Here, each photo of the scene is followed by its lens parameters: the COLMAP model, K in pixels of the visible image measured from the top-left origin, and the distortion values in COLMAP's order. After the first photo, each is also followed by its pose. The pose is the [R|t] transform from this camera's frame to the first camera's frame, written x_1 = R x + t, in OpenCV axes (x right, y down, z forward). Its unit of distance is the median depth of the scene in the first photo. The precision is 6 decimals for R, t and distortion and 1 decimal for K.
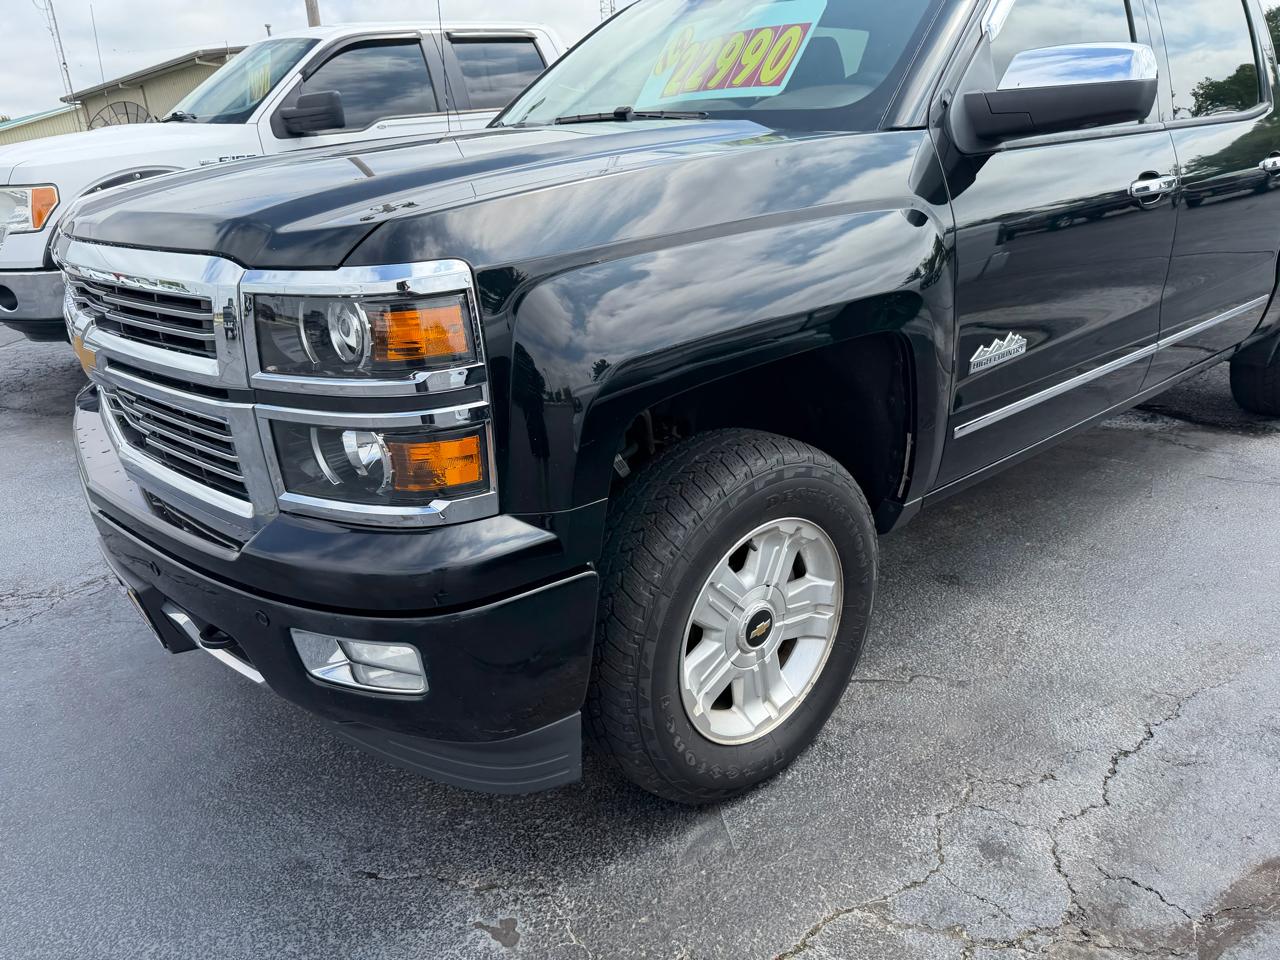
lens RADIAL K [[907.5, 0, 634.5], [0, 907.5, 485.9], [0, 0, 1]] dist [0.060438, -0.093519]
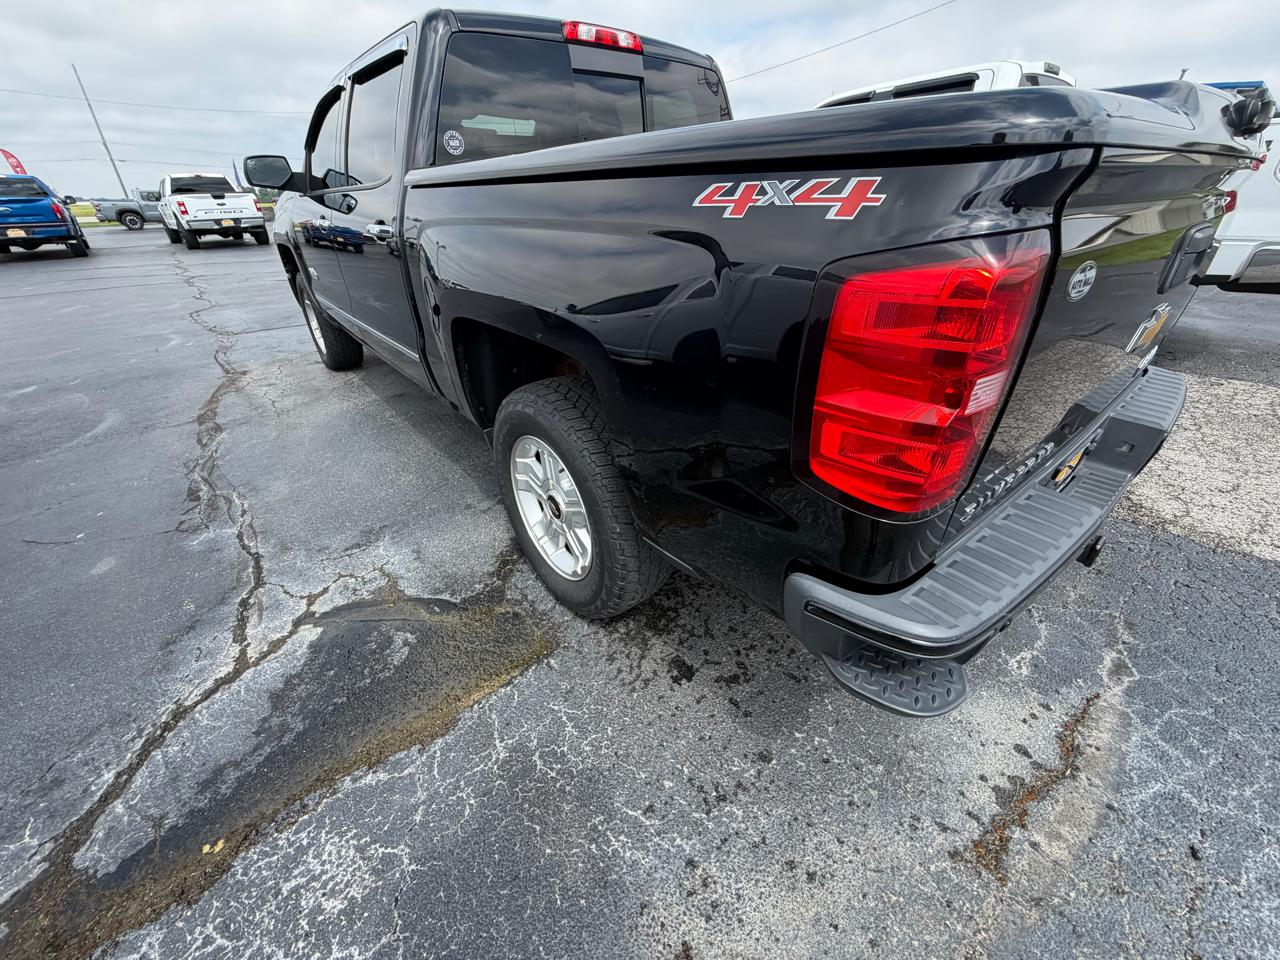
lens RADIAL K [[511.3, 0, 635.0], [0, 511.3, 480.9], [0, 0, 1]] dist [0.000048, 0.000174]
pose [[-0.023428, 0.536397, -0.843640, 2.329132], [-0.346295, 0.787274, 0.510176, -0.898424], [0.937833, 0.304101, 0.167307, 2.126828]]
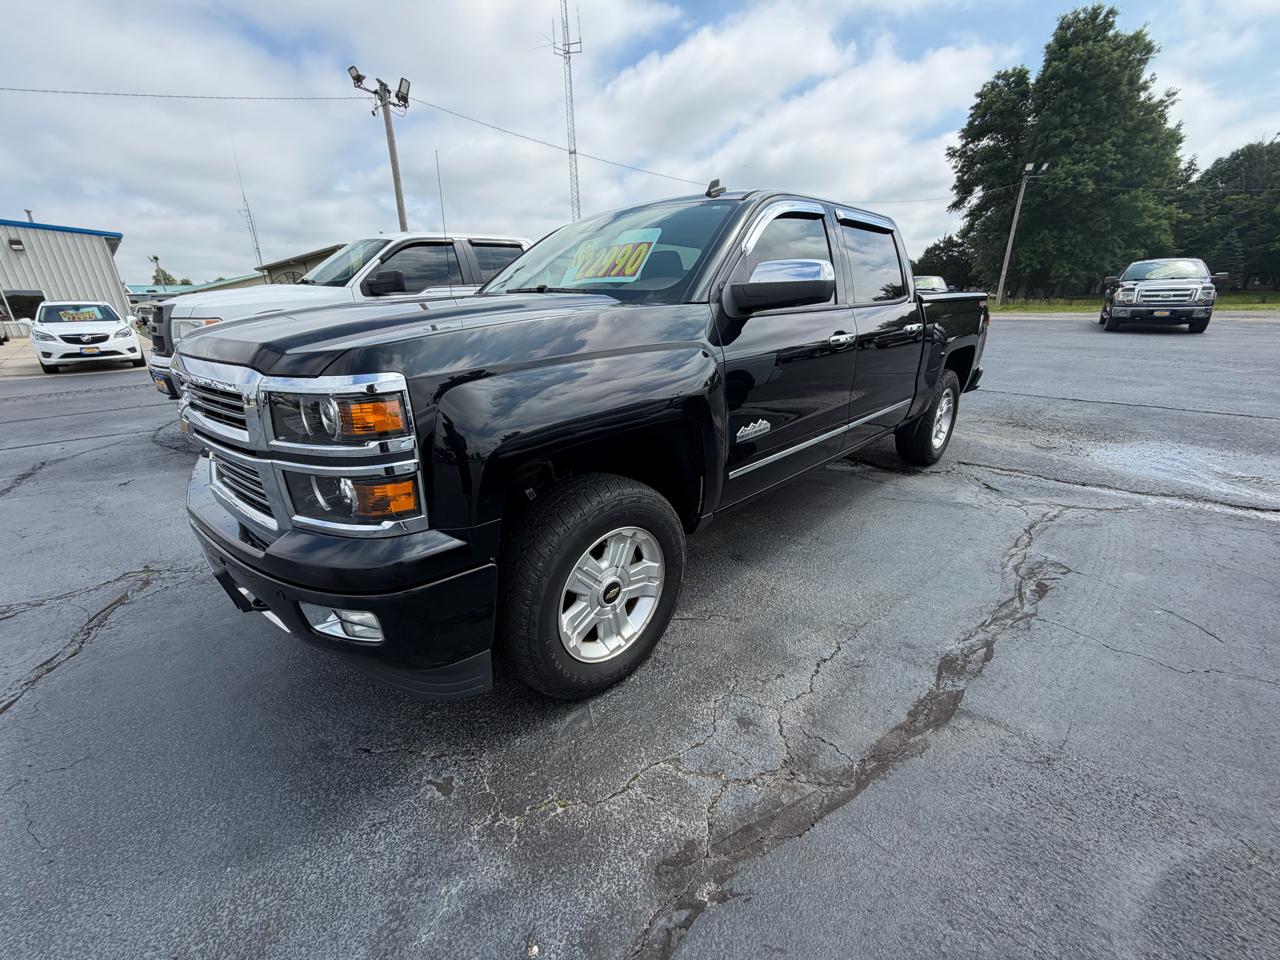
lens RADIAL K [[511.3, 0, 635.0], [0, 511.3, 480.9], [0, 0, 1]] dist [0.000048, 0.000174]
pose [[0.996646, 0.005240, 0.081669, 0.102750], [-0.002777, 0.999539, -0.030246, -0.021381], [-0.081790, 0.029917, 0.996200, 0.051422]]
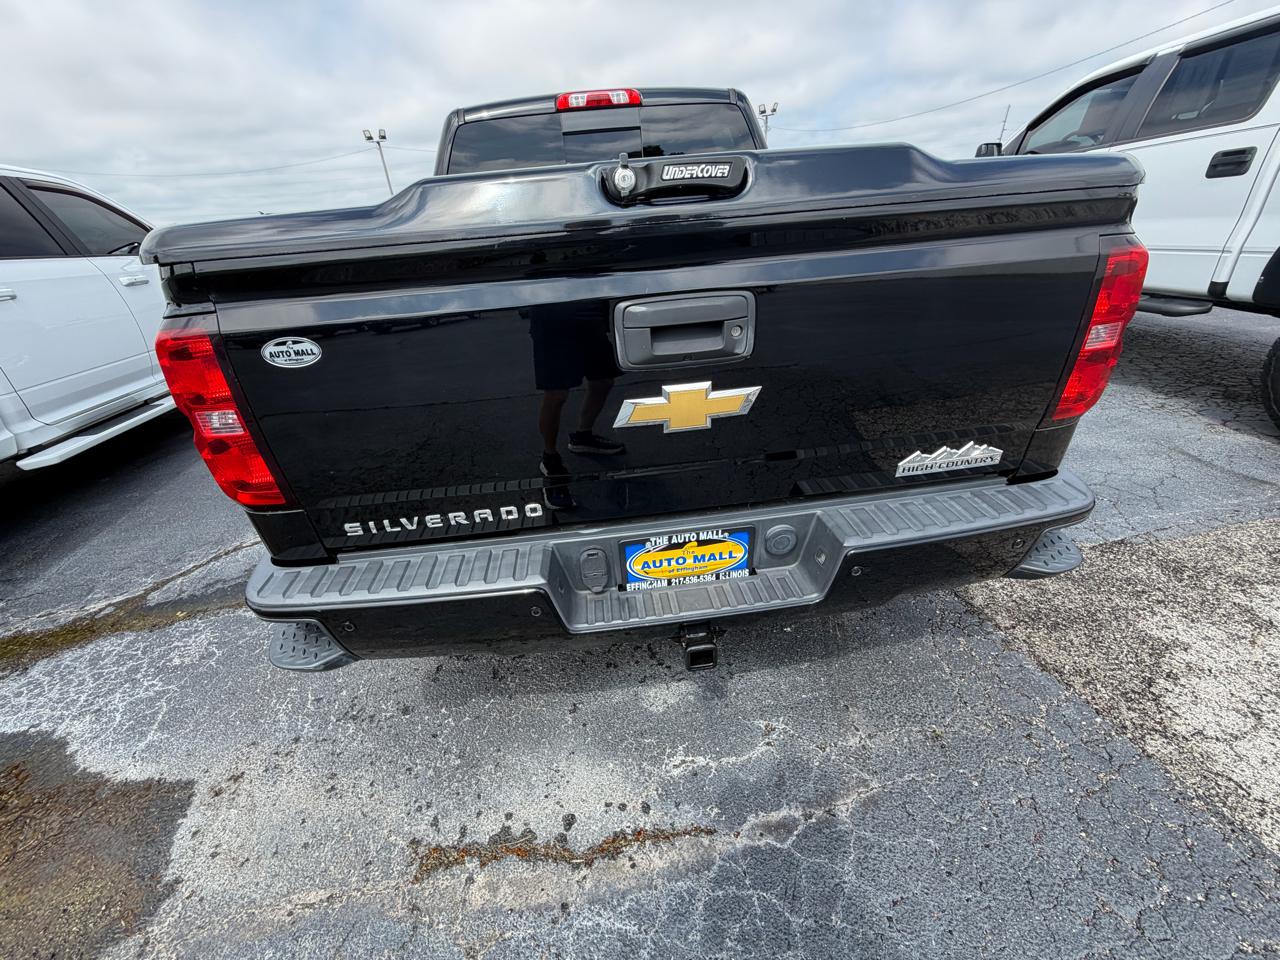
lens RADIAL K [[511.3, 0, 635.0], [0, 511.3, 480.9], [0, 0, 1]] dist [0.000048, 0.000174]
pose [[-0.562931, 0.456367, -0.689085, 2.137008], [-0.205679, 0.730154, 0.651591, -1.216289], [0.800503, 0.508531, -0.317161, 2.900279]]
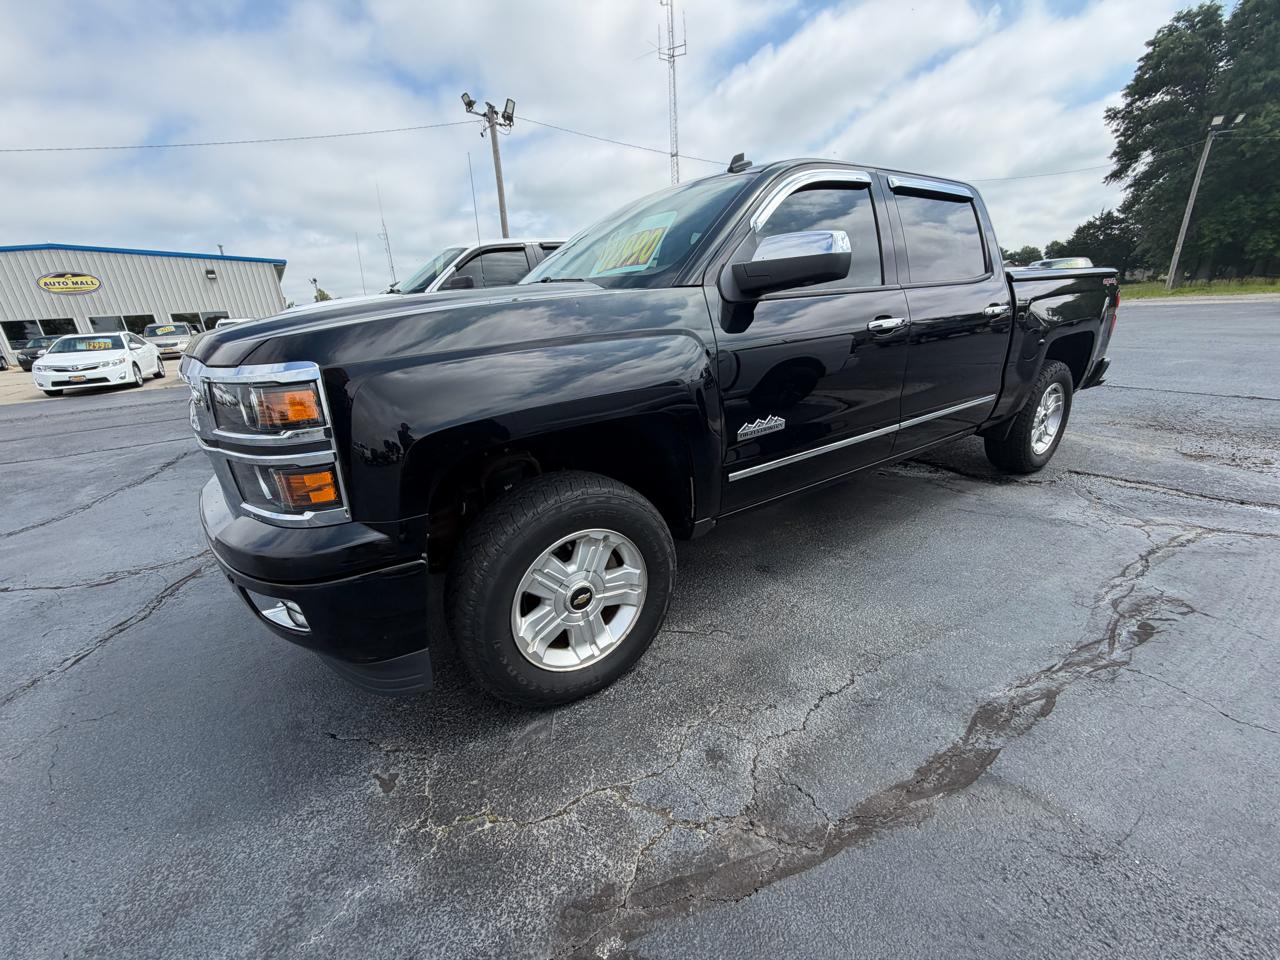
lens RADIAL K [[511.3, 0, 635.0], [0, 511.3, 480.9], [0, 0, 1]] dist [0.000048, 0.000174]
pose [[0.993557, 0.032799, -0.108487, 0.322833], [-0.036302, 0.998876, -0.030475, -0.022970], [0.107365, 0.034217, 0.993631, 0.126316]]
